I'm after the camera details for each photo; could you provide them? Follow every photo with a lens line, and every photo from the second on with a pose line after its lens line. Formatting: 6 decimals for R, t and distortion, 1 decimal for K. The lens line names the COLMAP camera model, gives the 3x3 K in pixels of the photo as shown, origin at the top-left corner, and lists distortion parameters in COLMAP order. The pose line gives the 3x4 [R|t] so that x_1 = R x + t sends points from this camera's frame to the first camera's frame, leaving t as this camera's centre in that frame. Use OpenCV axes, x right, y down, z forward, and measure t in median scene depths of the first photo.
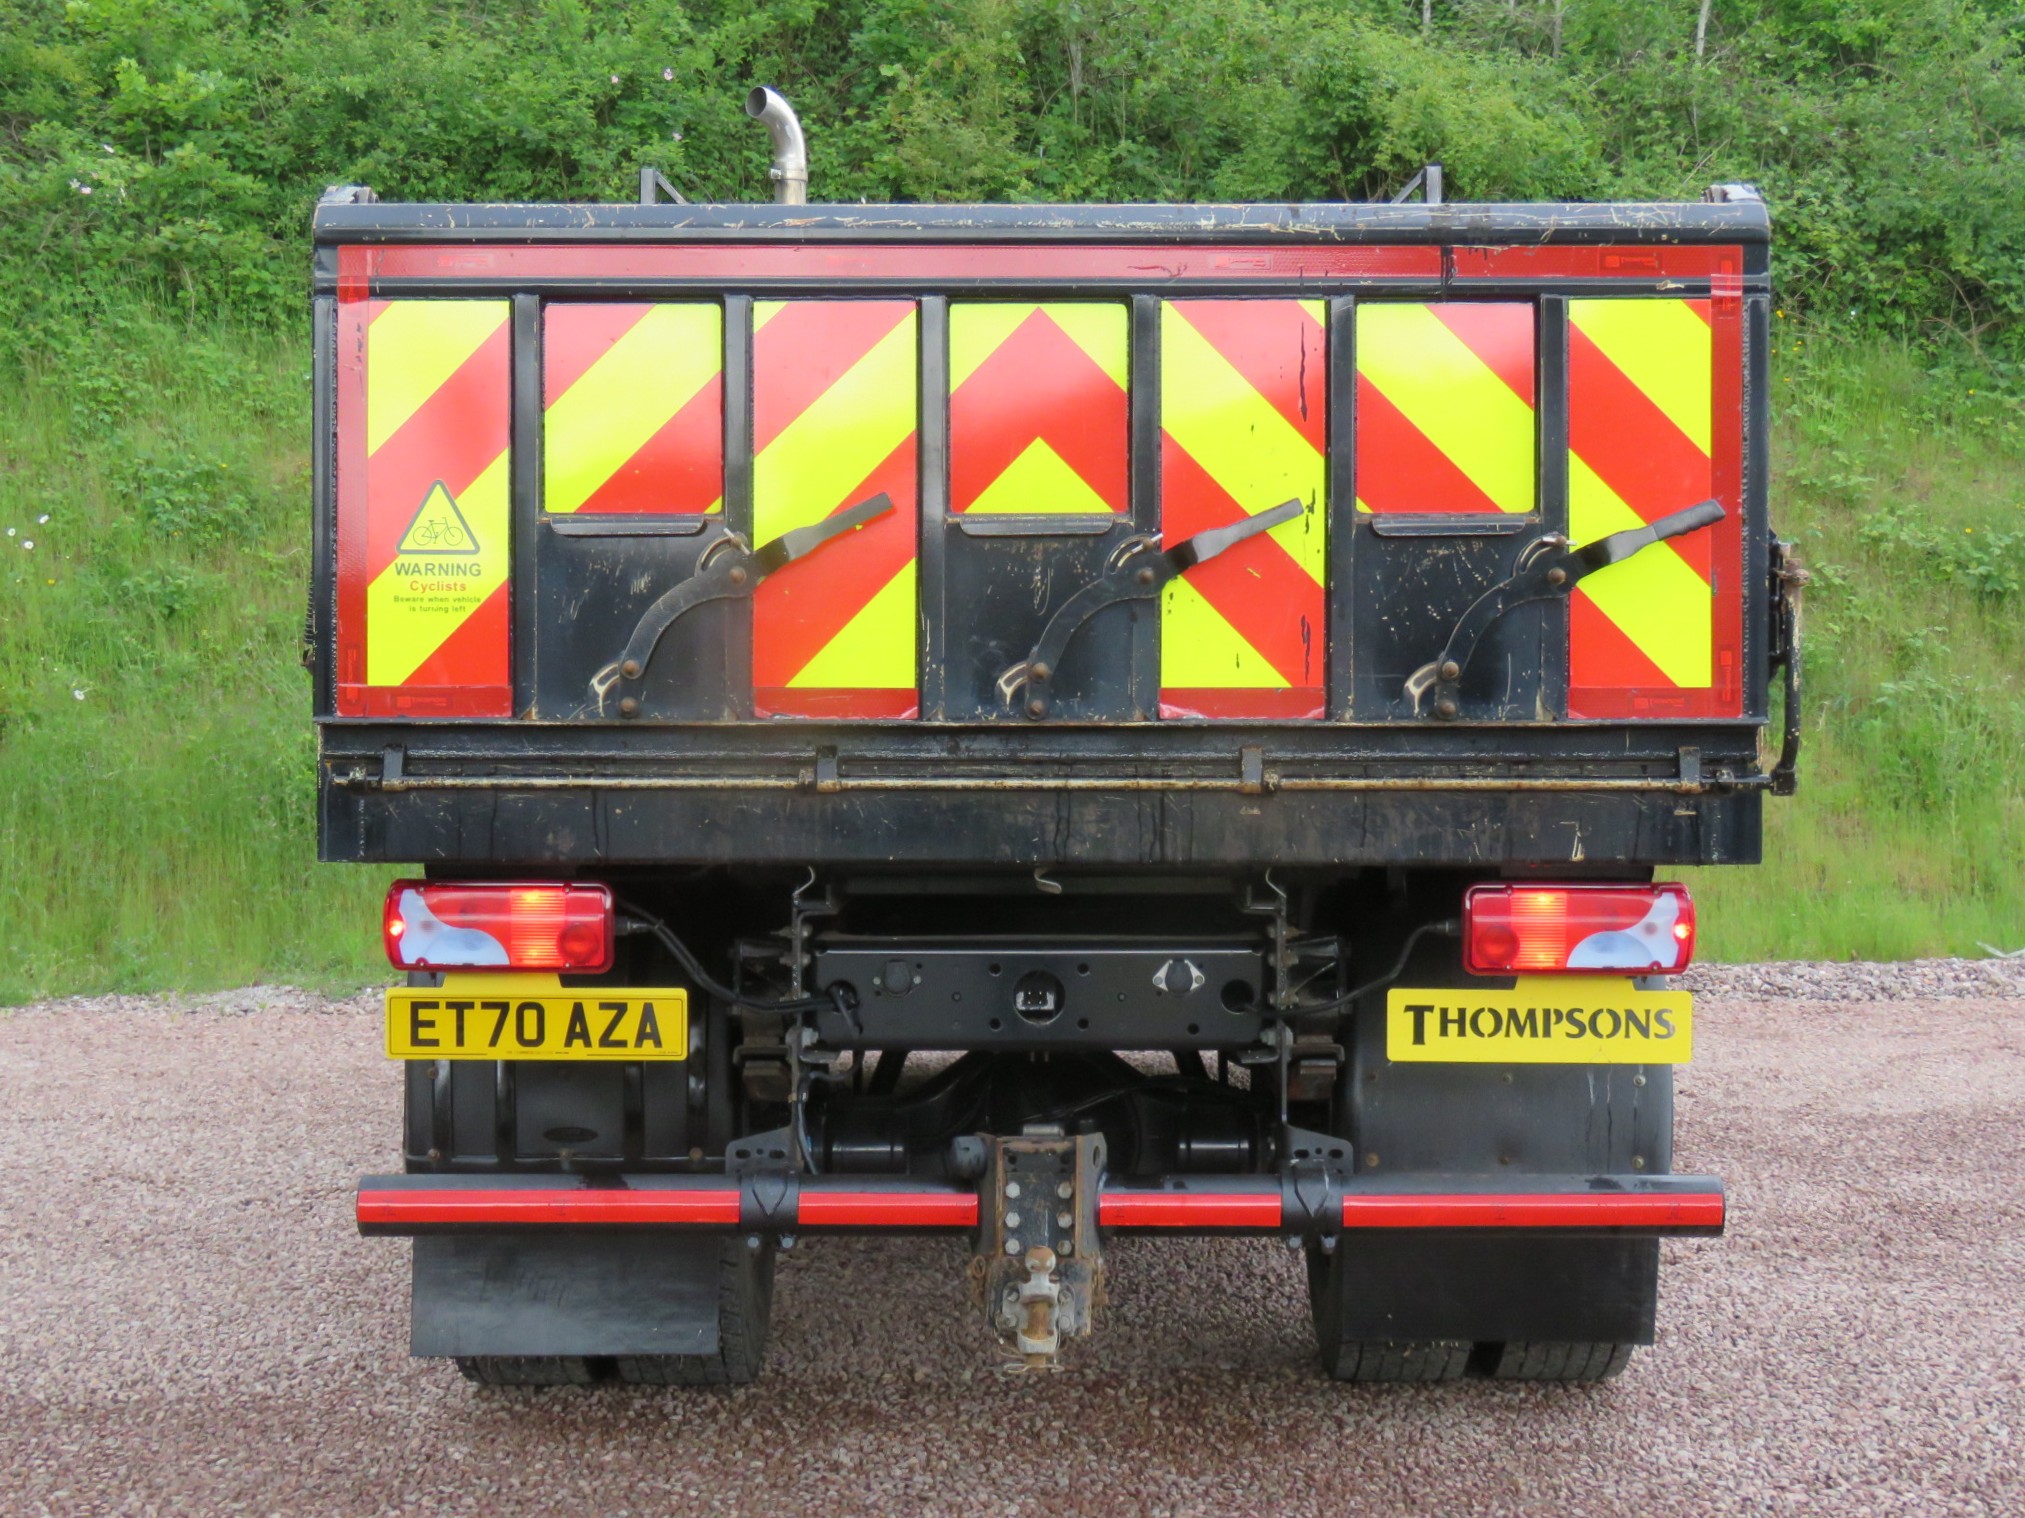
lens RADIAL K [[3242.5, 0, 1032.8], [0, 3242.5, 780.1], [0, 0, 1]] dist [-0.018330, 0.000000]
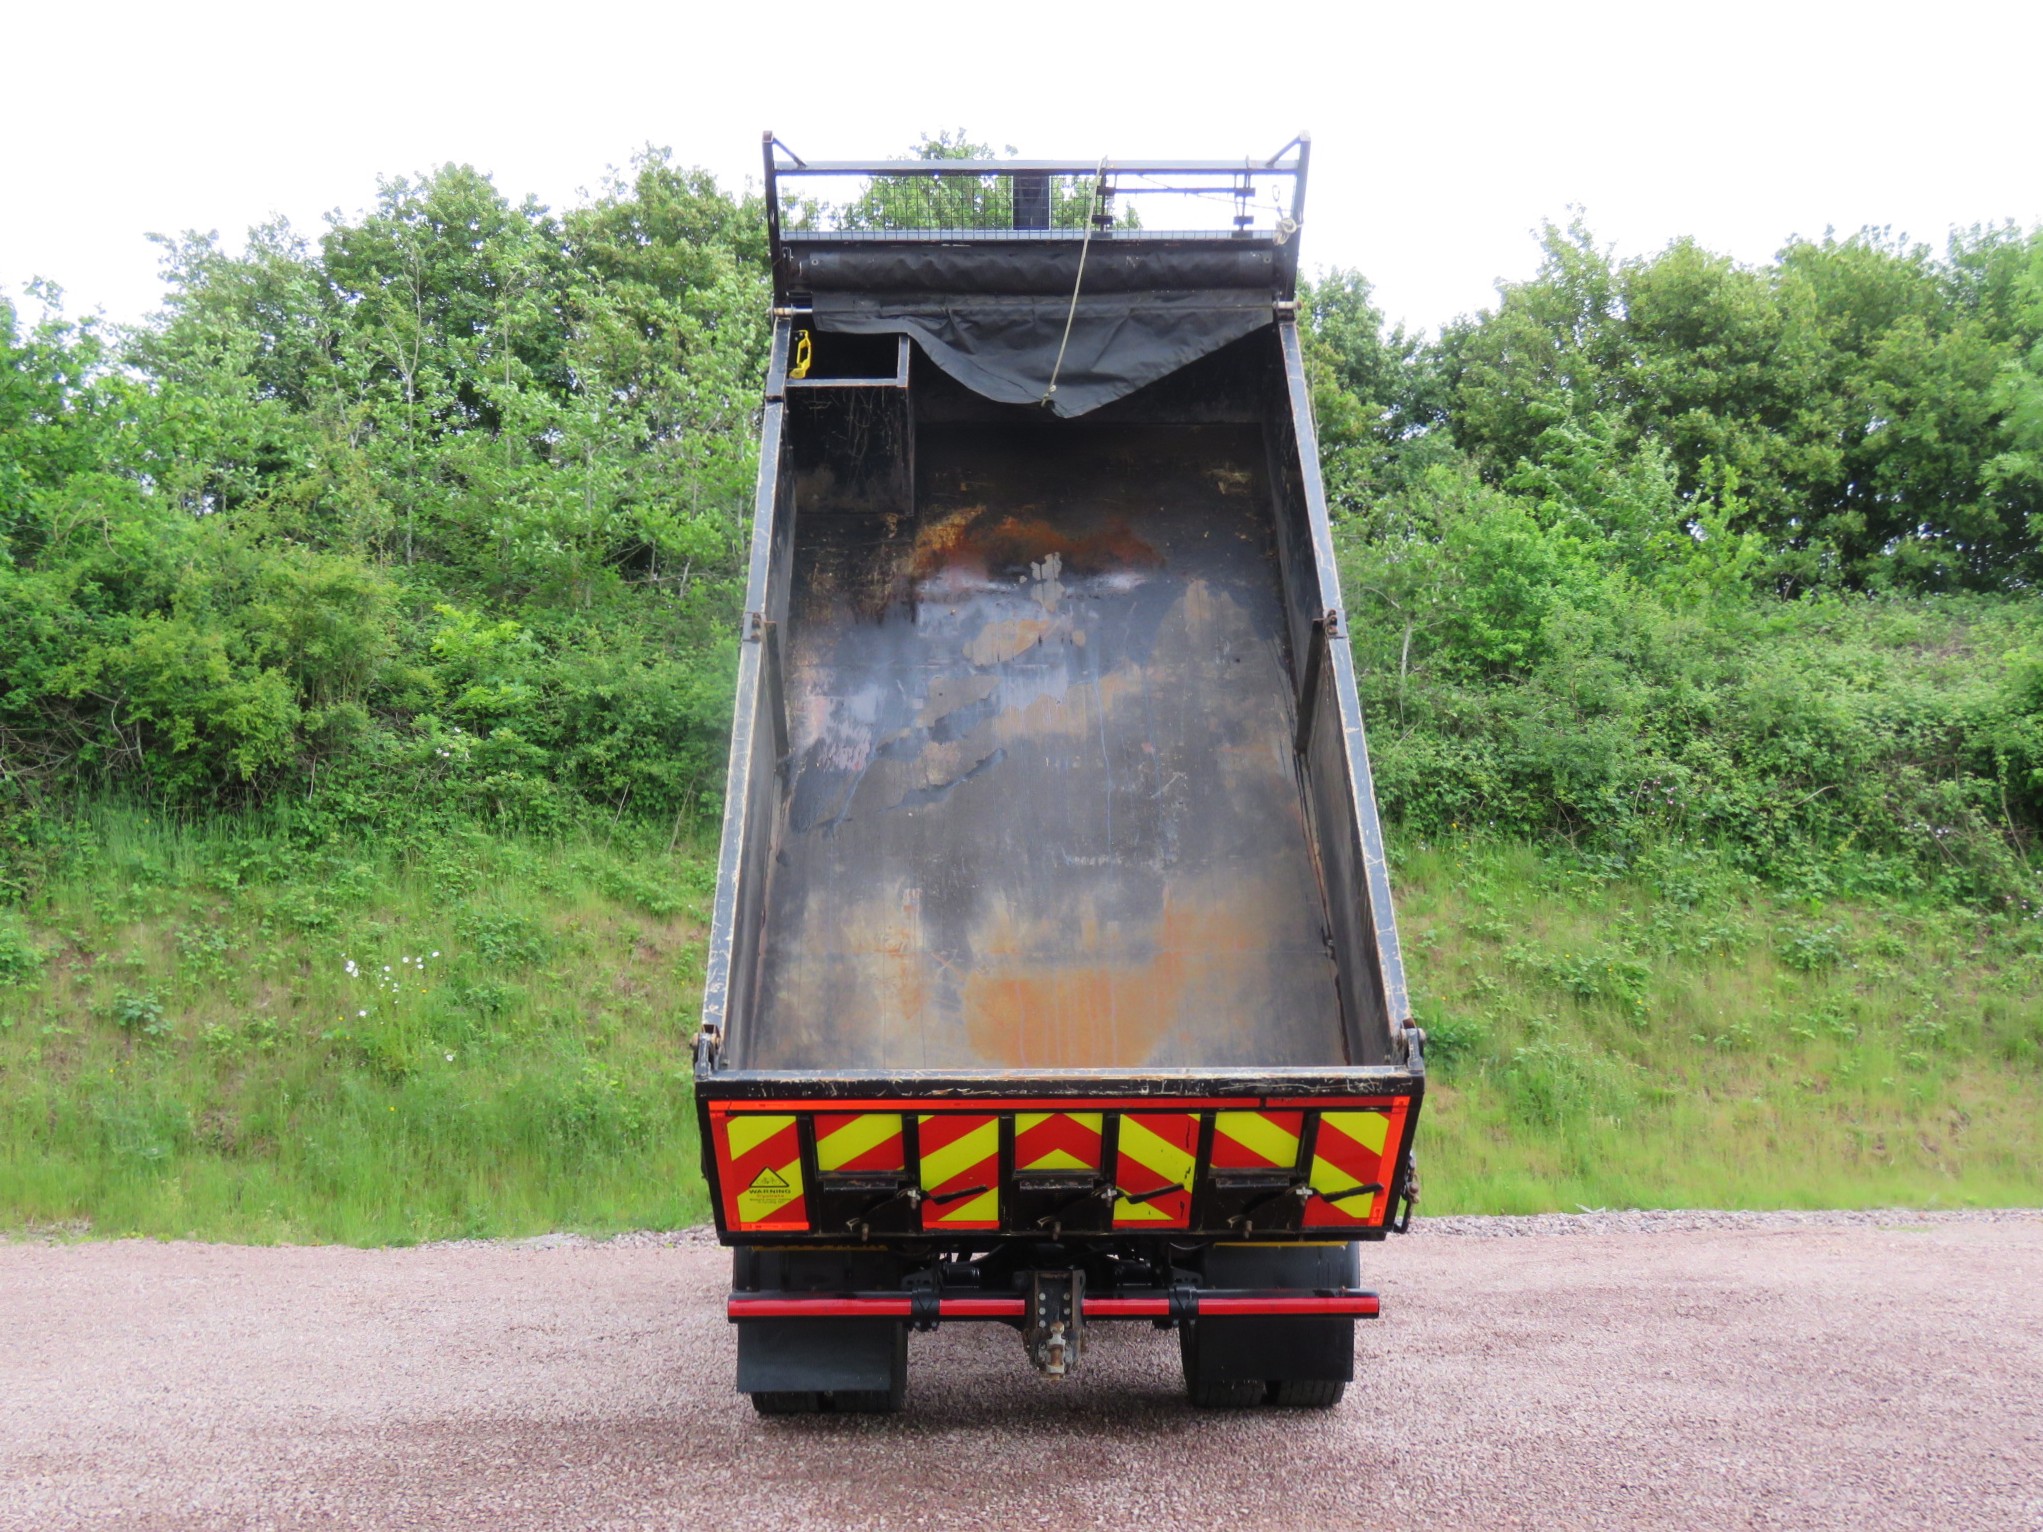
lens RADIAL K [[2282.1, 0, 1051.6], [0, 2282.1, 747.6], [0, 0, 1]] dist [-0.002038, 0.000000]
pose [[0.999470, 0.000980, 0.032545, -0.016426], [0.004269, 0.986977, -0.160802, 0.005057], [-0.032279, 0.160856, 0.986450, -0.175092]]
